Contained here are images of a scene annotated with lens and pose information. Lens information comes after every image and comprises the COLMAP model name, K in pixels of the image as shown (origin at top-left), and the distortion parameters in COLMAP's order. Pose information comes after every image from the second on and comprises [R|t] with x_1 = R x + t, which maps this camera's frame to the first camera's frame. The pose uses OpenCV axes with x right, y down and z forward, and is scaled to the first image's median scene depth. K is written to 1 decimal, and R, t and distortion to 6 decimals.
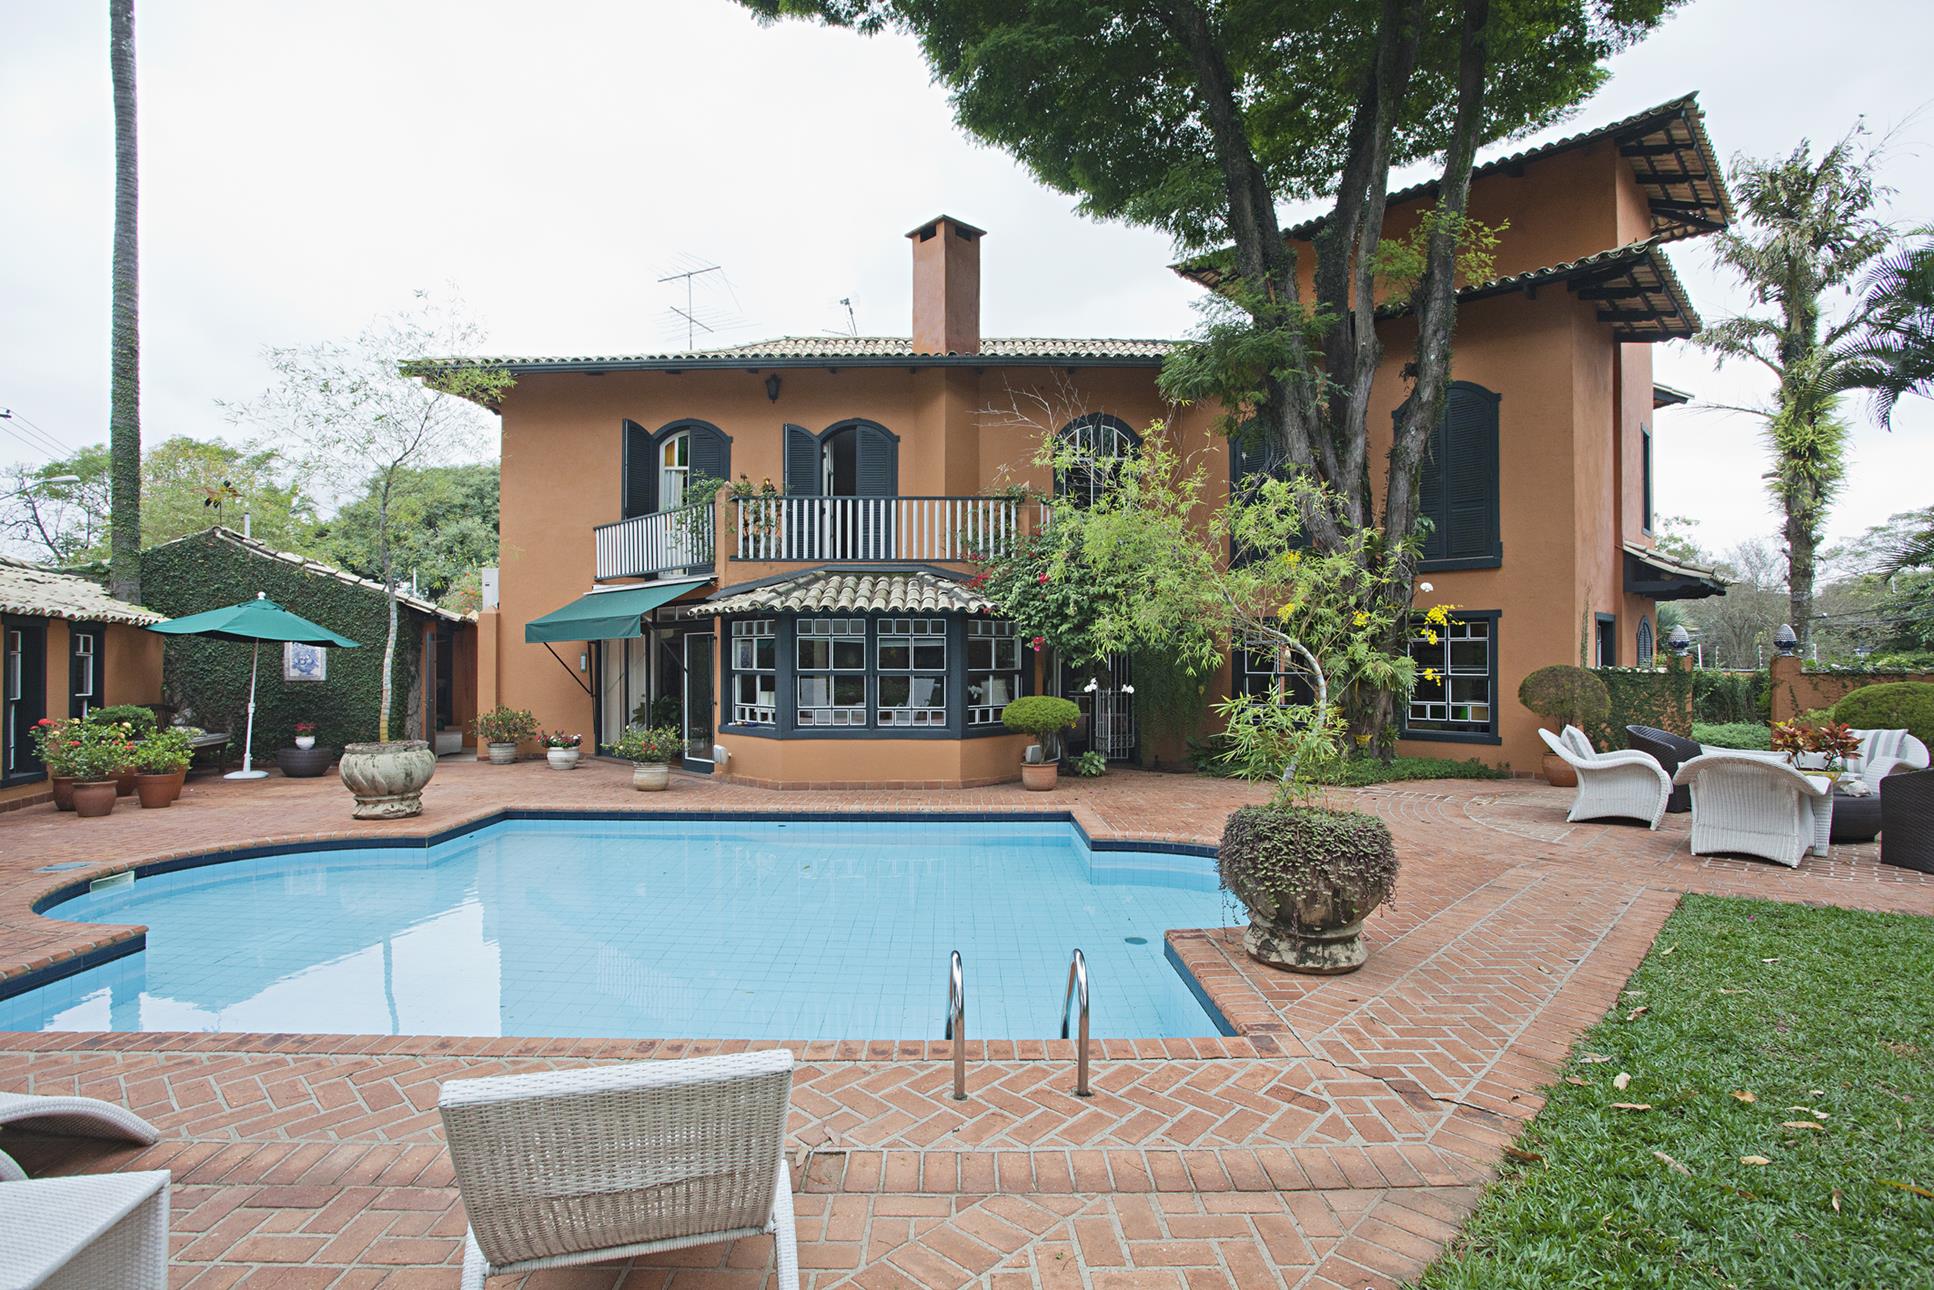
lens RADIAL K [[944.0, 0, 958.0], [0, 944.0, 660.4], [0, 0, 1]] dist [-0.036315, 0.005327]
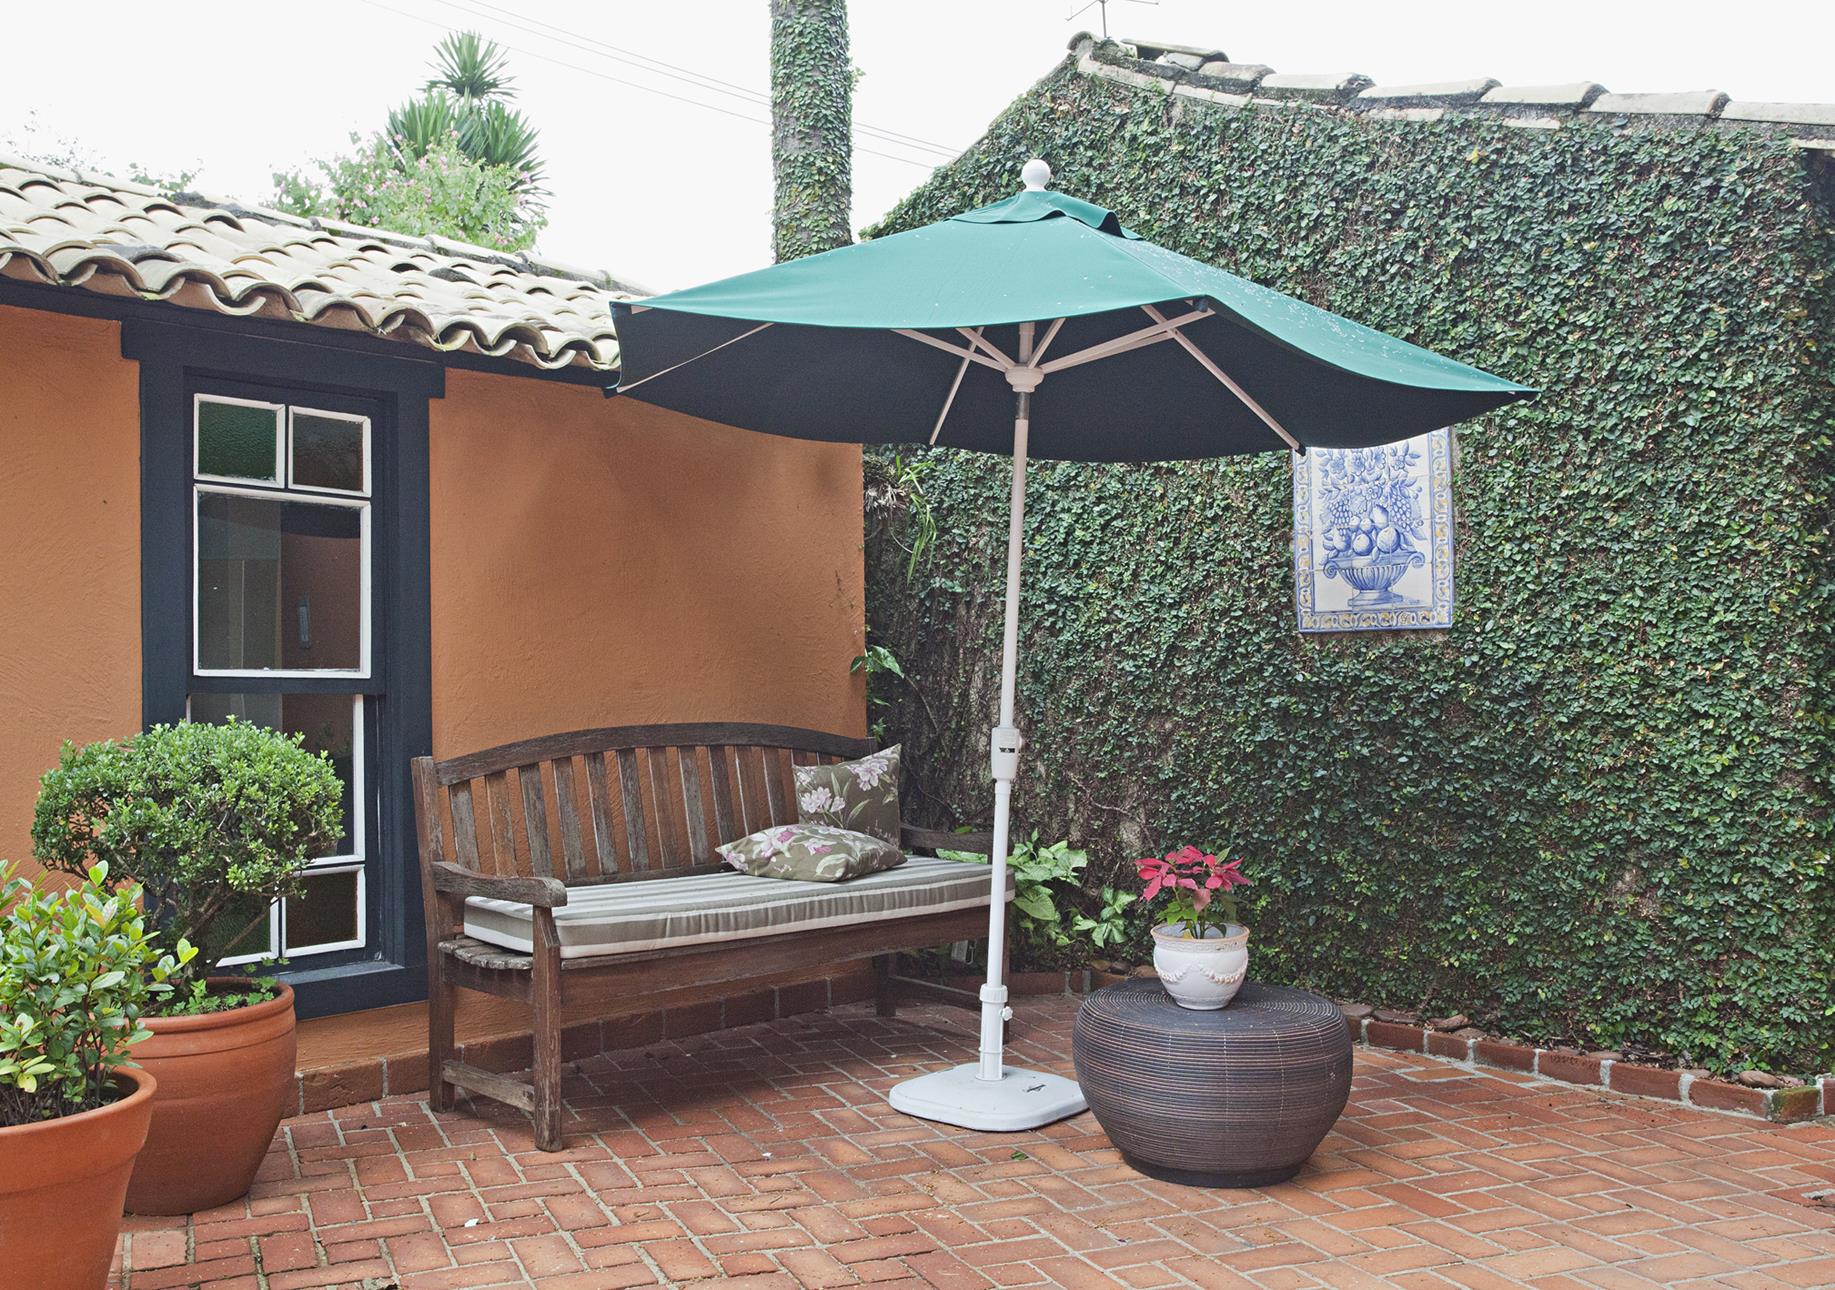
lens RADIAL K [[1584.2, 0, 914.9], [0, 1584.2, 643.1], [0, 0, 1]] dist [0.004587, 0.000222]
pose [[0.409203, -0.033832, -0.911816, -0.453343], [0.016279, 0.999424, -0.029777, 0.036771], [0.912298, -0.002659, 0.409518, 0.823400]]
